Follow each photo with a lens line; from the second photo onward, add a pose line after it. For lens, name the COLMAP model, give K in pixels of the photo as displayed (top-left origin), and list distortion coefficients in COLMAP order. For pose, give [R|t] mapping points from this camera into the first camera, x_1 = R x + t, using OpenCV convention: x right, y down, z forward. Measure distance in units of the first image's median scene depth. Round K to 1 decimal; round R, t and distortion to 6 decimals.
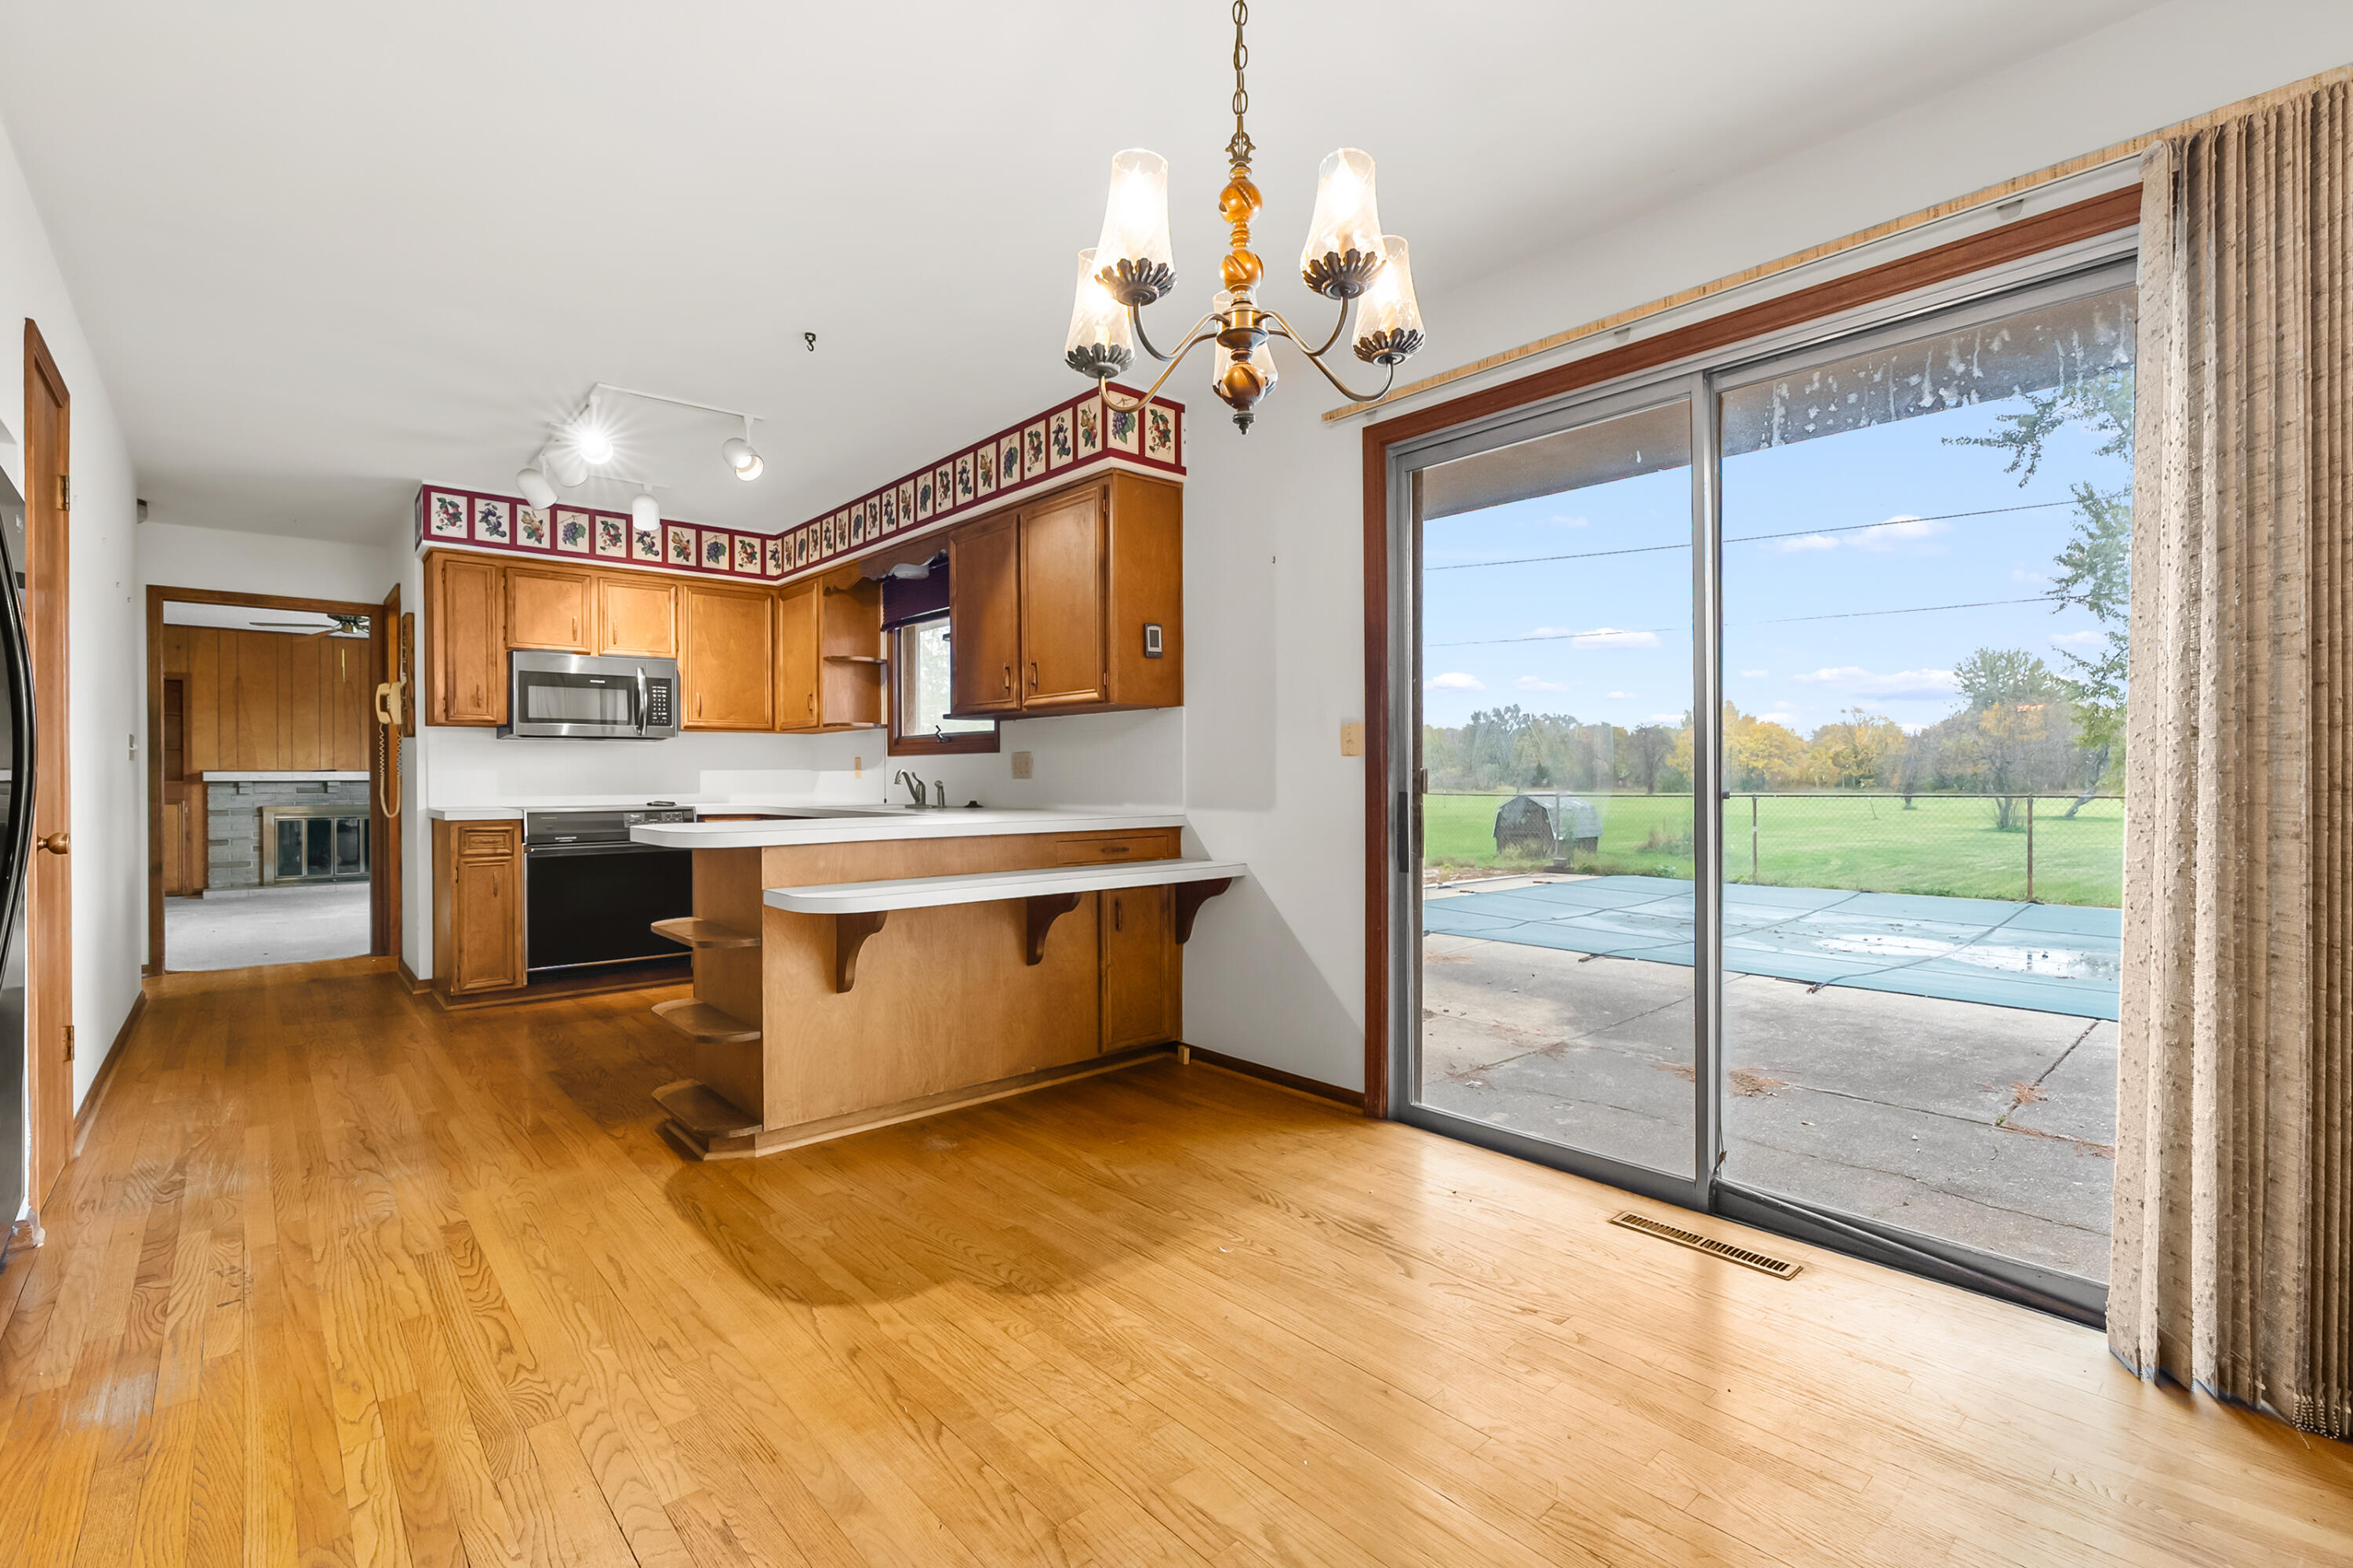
lens RADIAL K [[1061.9, 0, 1193.2], [0, 1061.9, 776.0], [0, 0, 1]] dist [-0.010041, 0.002073]
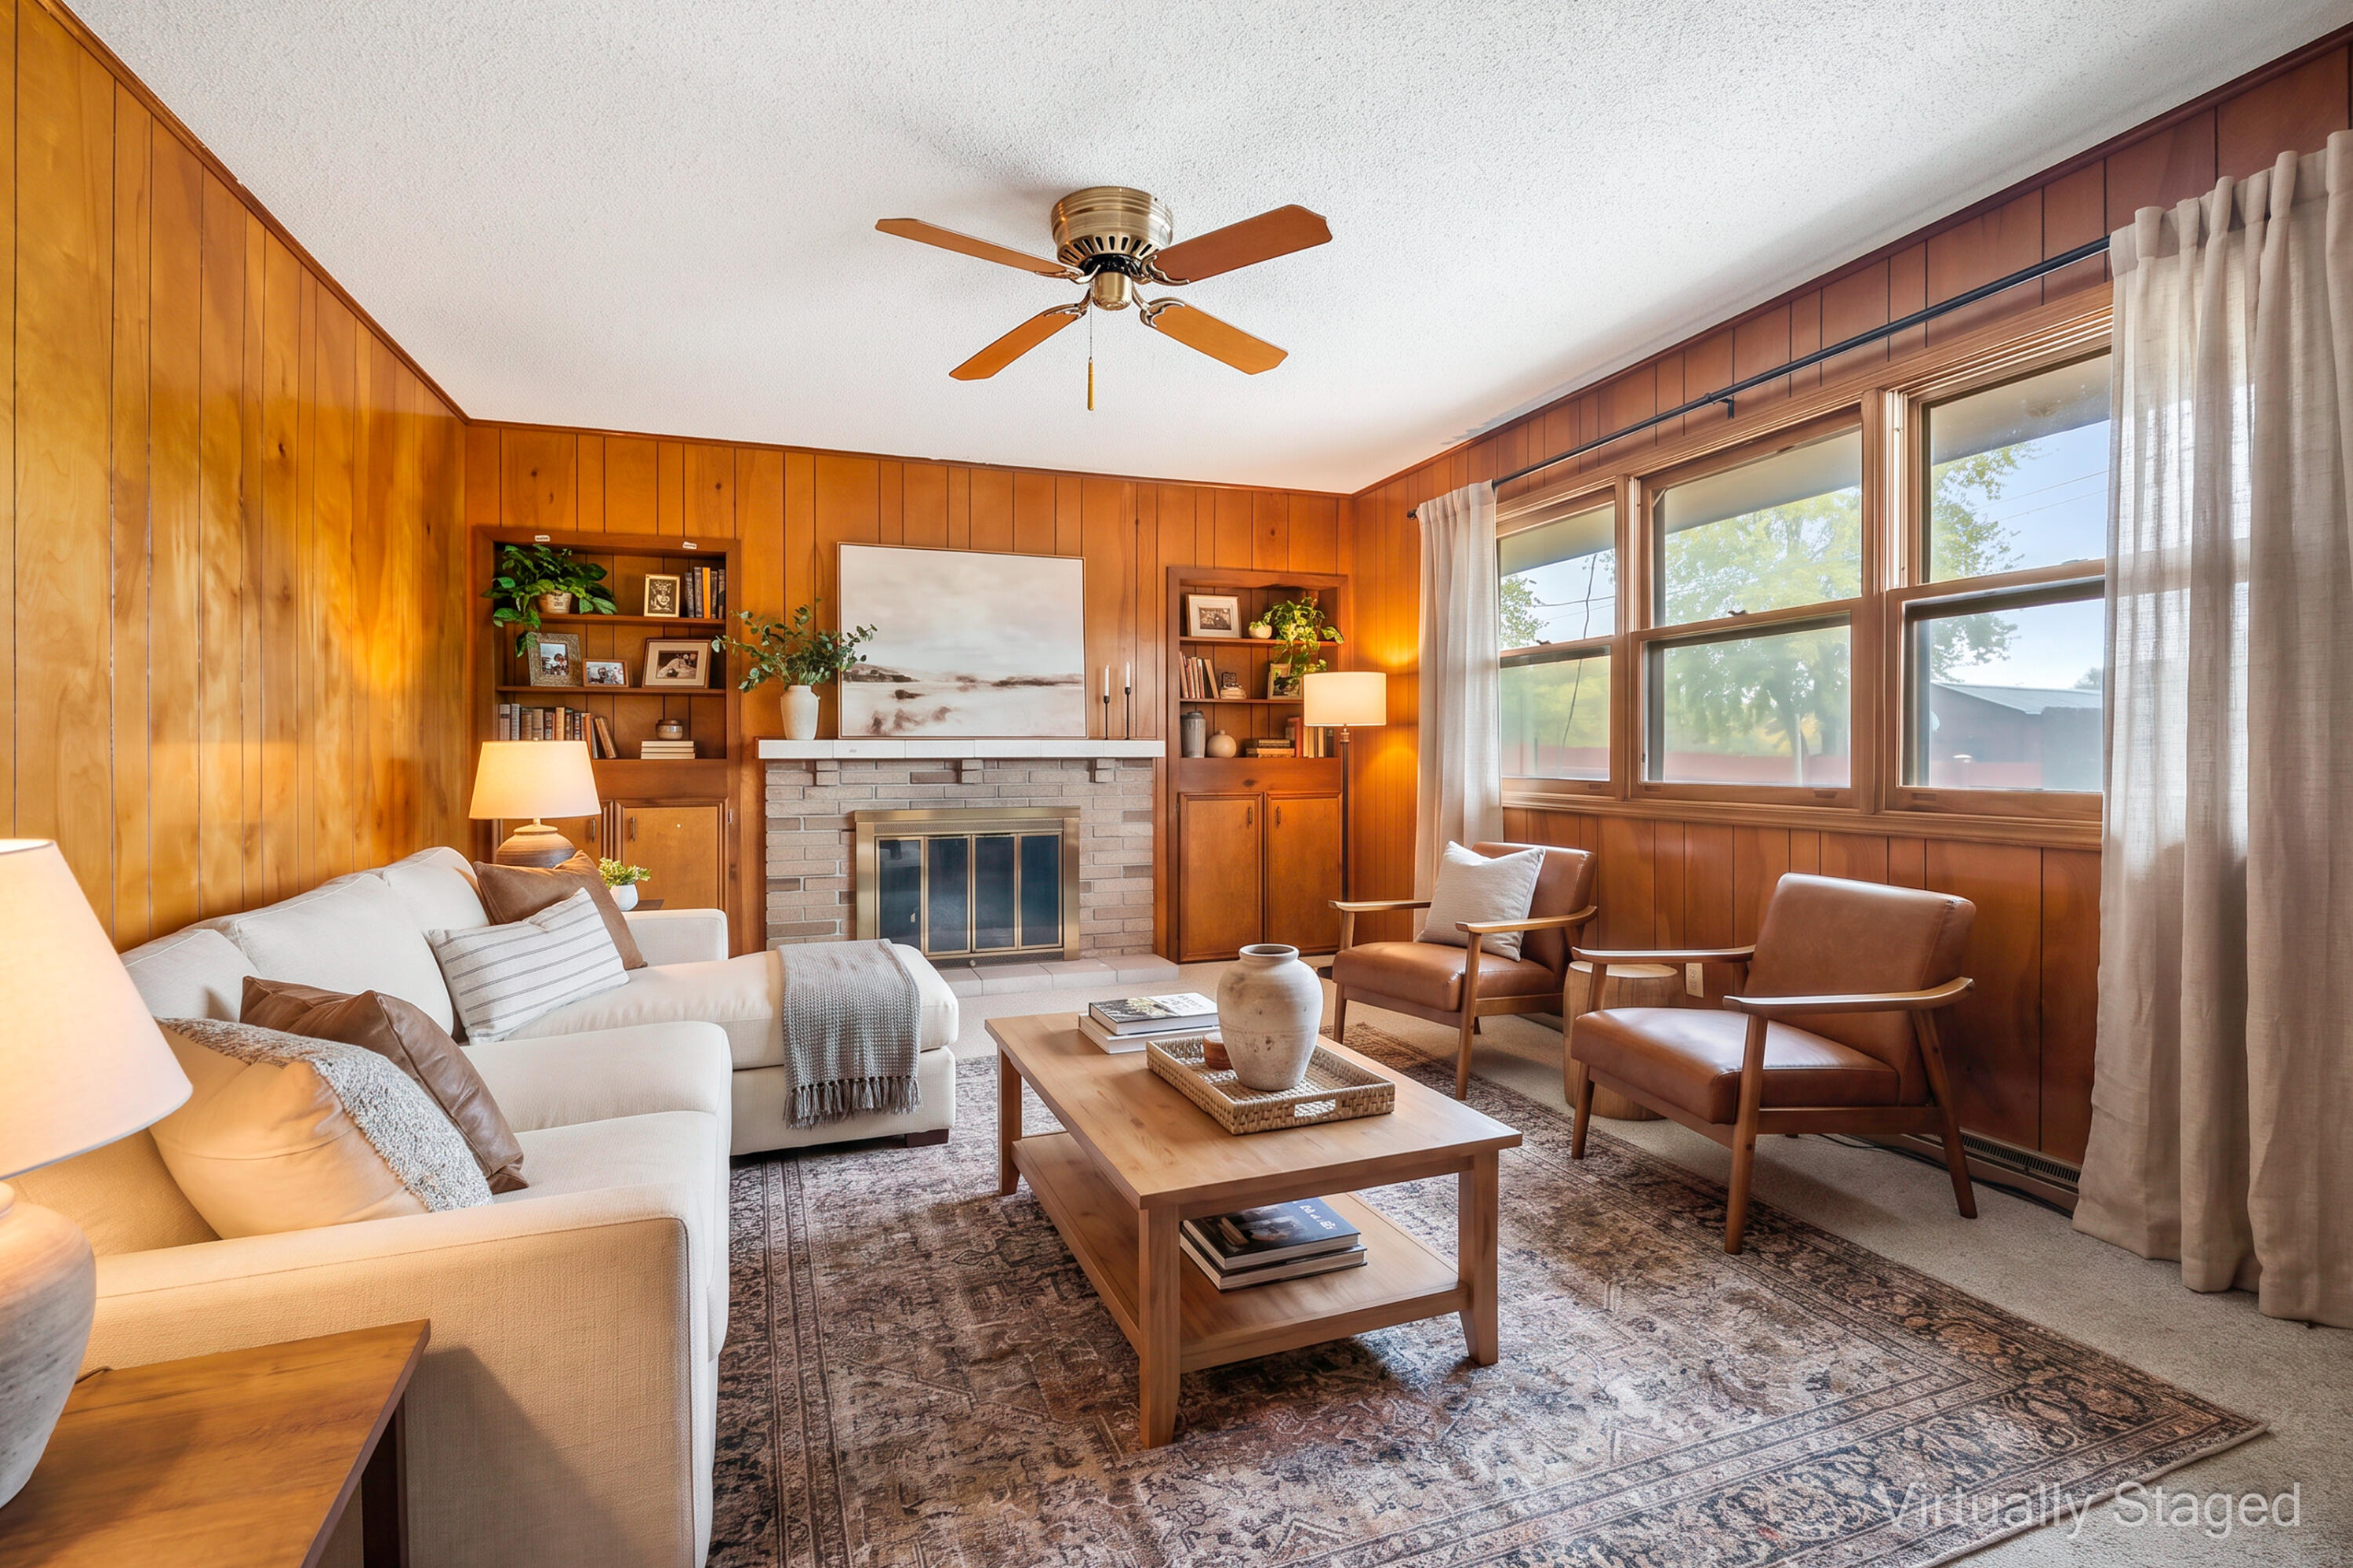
lens RADIAL K [[1061.9, 0, 1188.9], [0, 1061.9, 752.3], [0, 0, 1]] dist [-0.010041, 0.002073]
pose [[0.930672, -0.006885, -0.365790, -1.179691], [0.003326, 0.999941, -0.010358, 0.015447], [0.365840, 0.008424, 0.930640, 1.266596]]
